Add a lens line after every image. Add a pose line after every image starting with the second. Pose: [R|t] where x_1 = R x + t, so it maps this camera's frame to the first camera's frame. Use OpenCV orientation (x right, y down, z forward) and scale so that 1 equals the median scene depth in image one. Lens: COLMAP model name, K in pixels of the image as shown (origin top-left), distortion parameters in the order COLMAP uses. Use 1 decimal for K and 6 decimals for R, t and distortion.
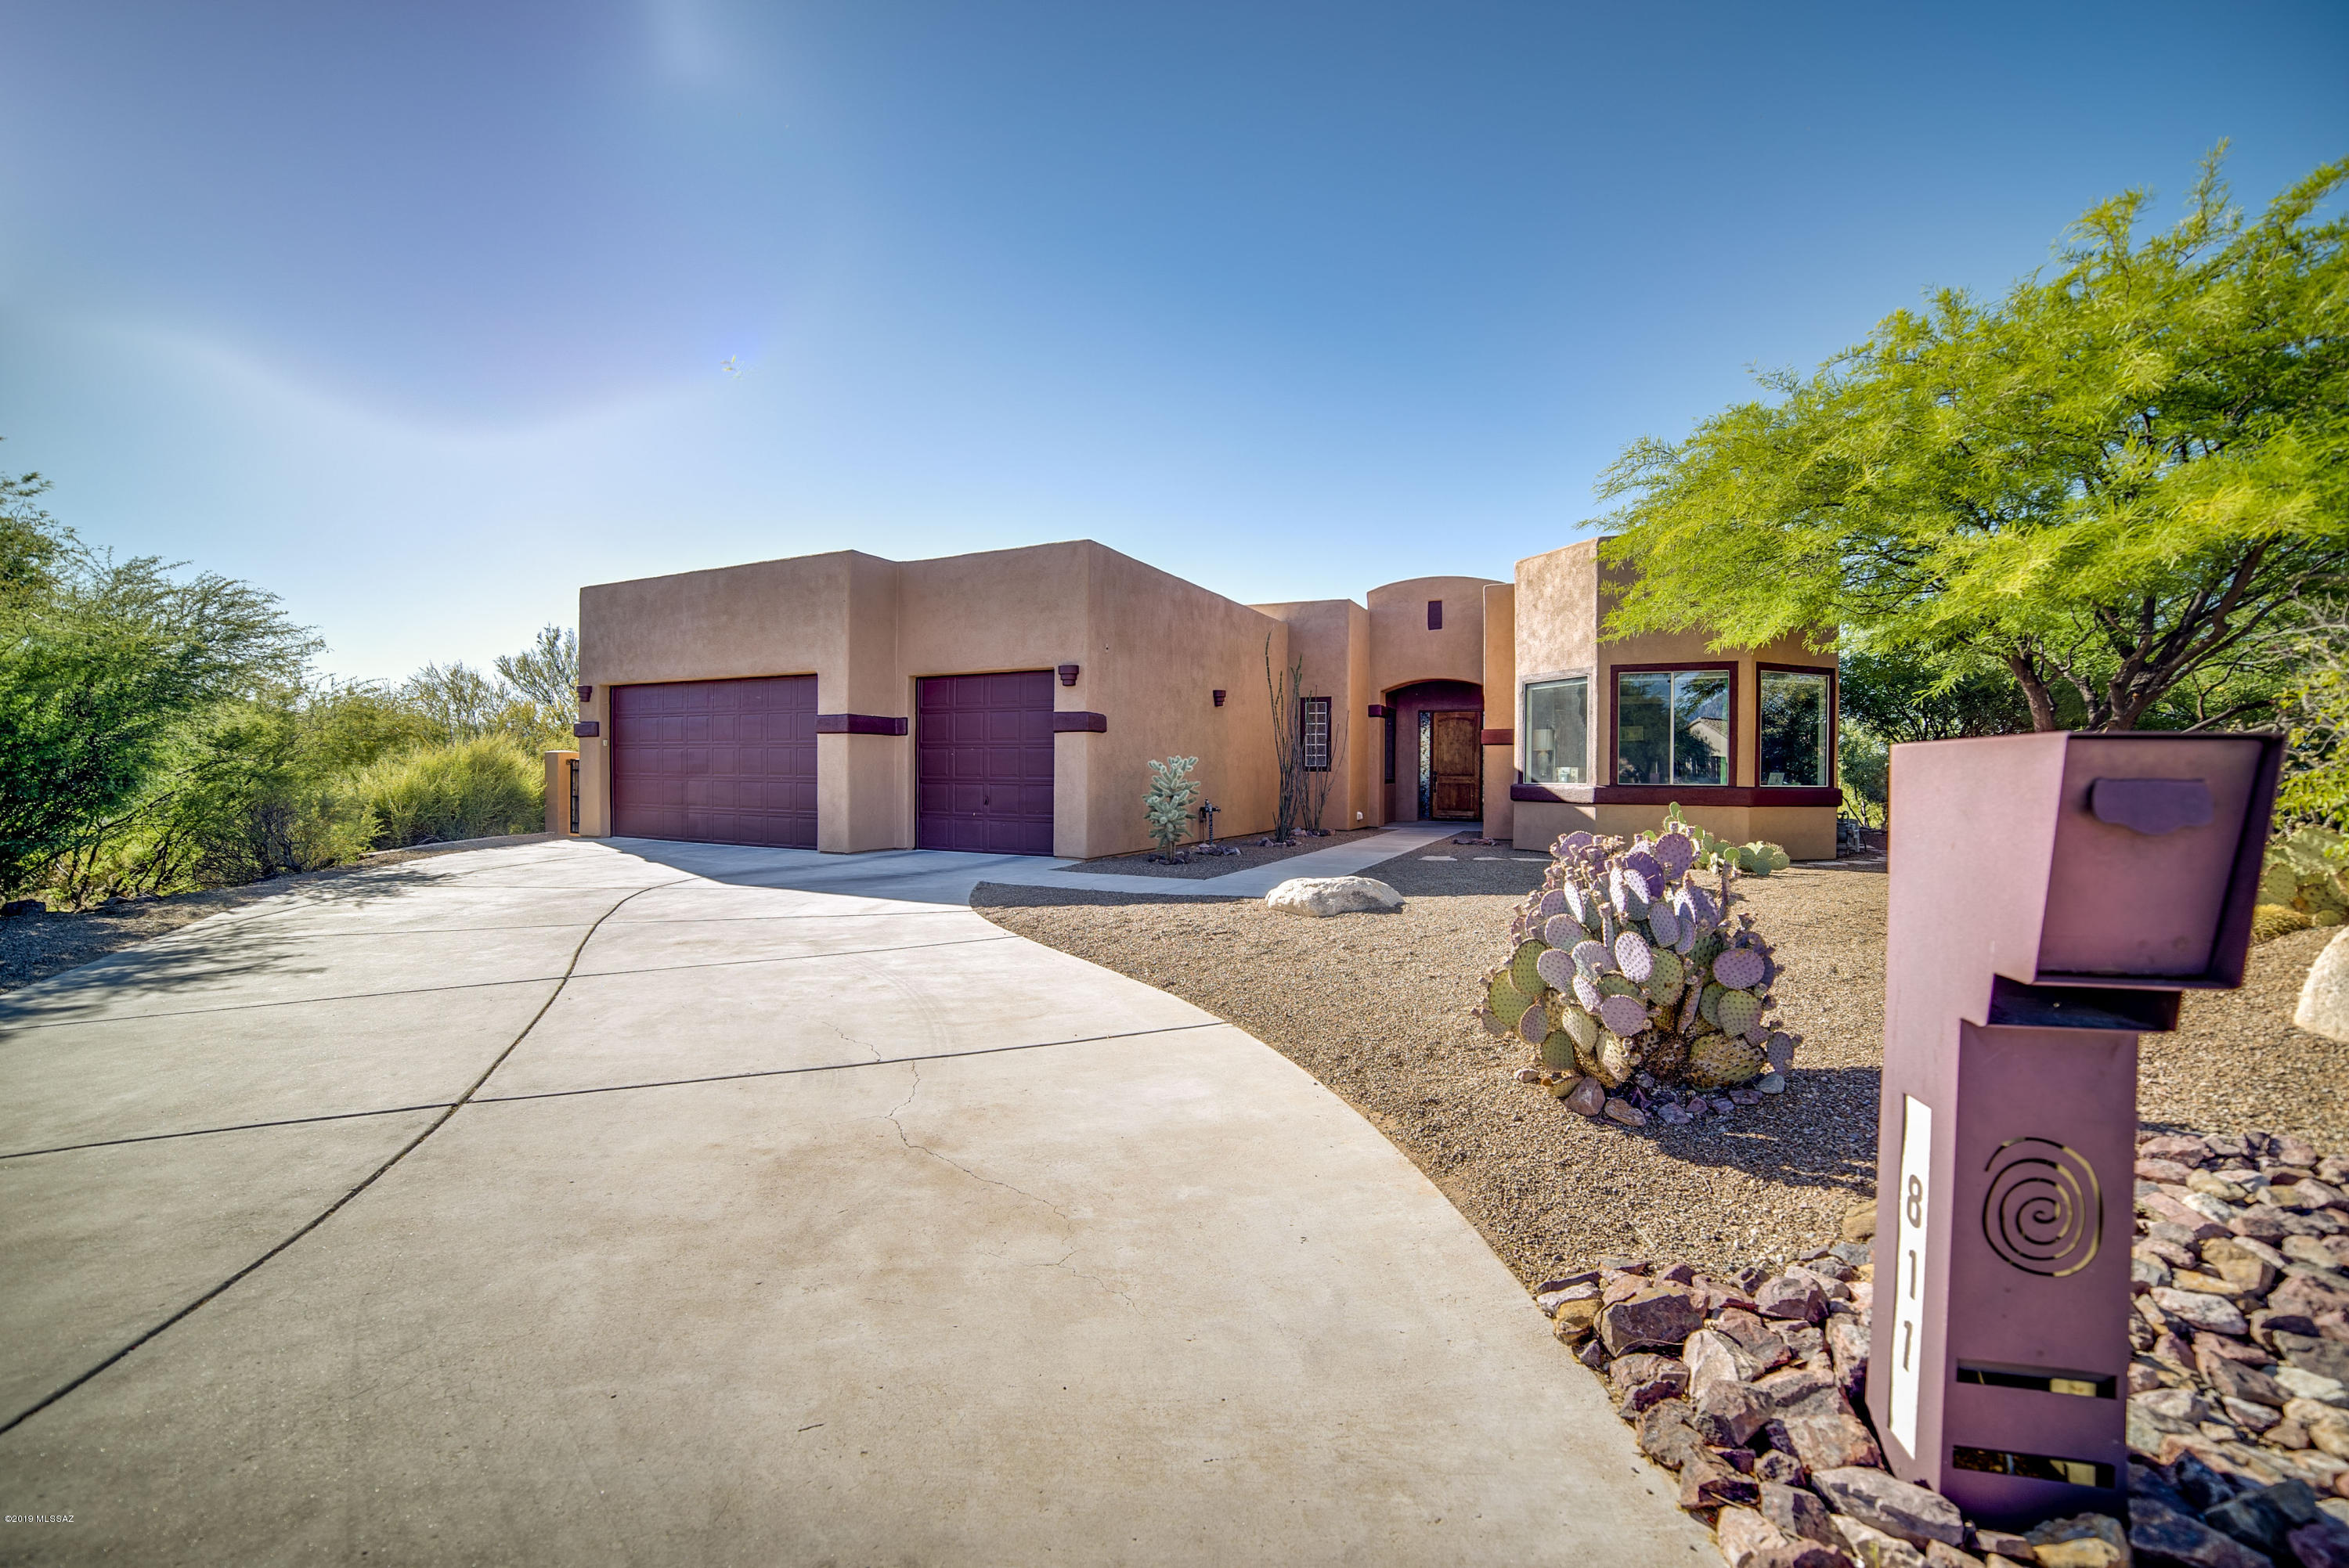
lens RADIAL K [[975.8, 0, 1184.4], [0, 975.8, 780.9], [0, 0, 1]] dist [-0.107942, 0.037956]
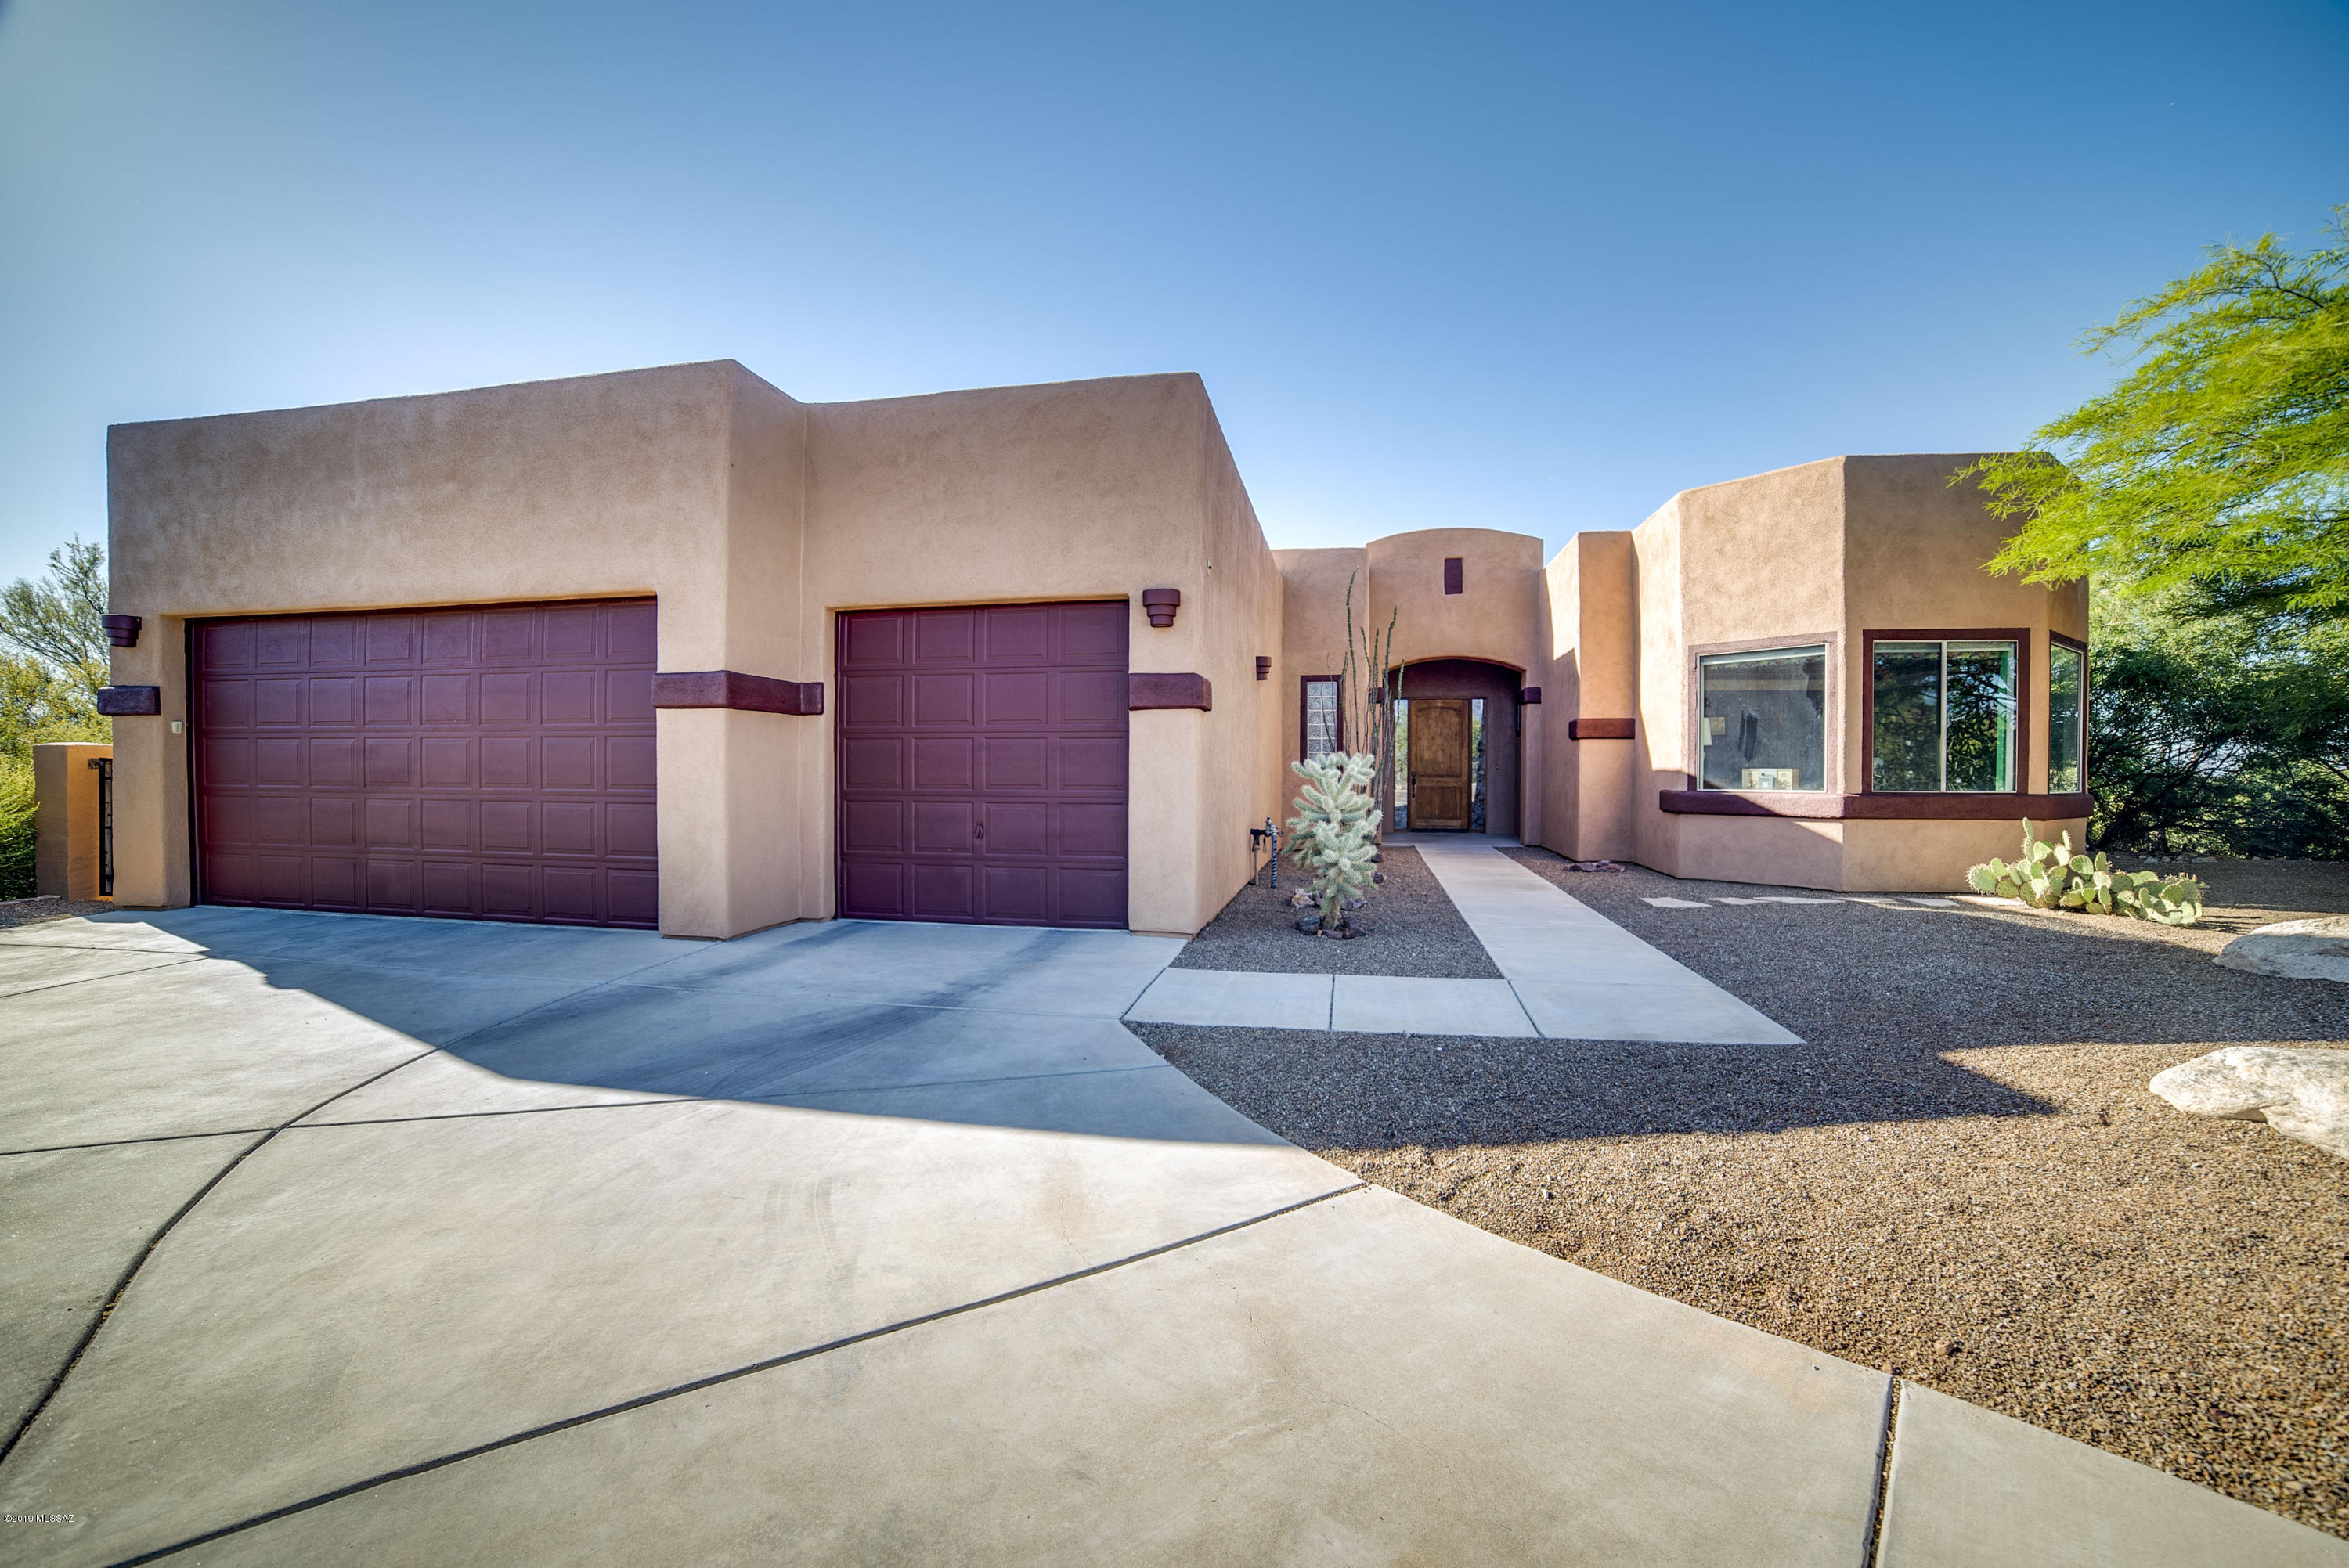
lens RADIAL K [[975.8, 0, 1184.4], [0, 975.8, 780.9], [0, 0, 1]] dist [-0.107942, 0.037956]
pose [[0.965854, -0.007047, 0.258989, -0.228060], [0.006516, 0.999975, 0.002910, -0.009535], [-0.259003, -0.001124, 0.965876, 0.412870]]
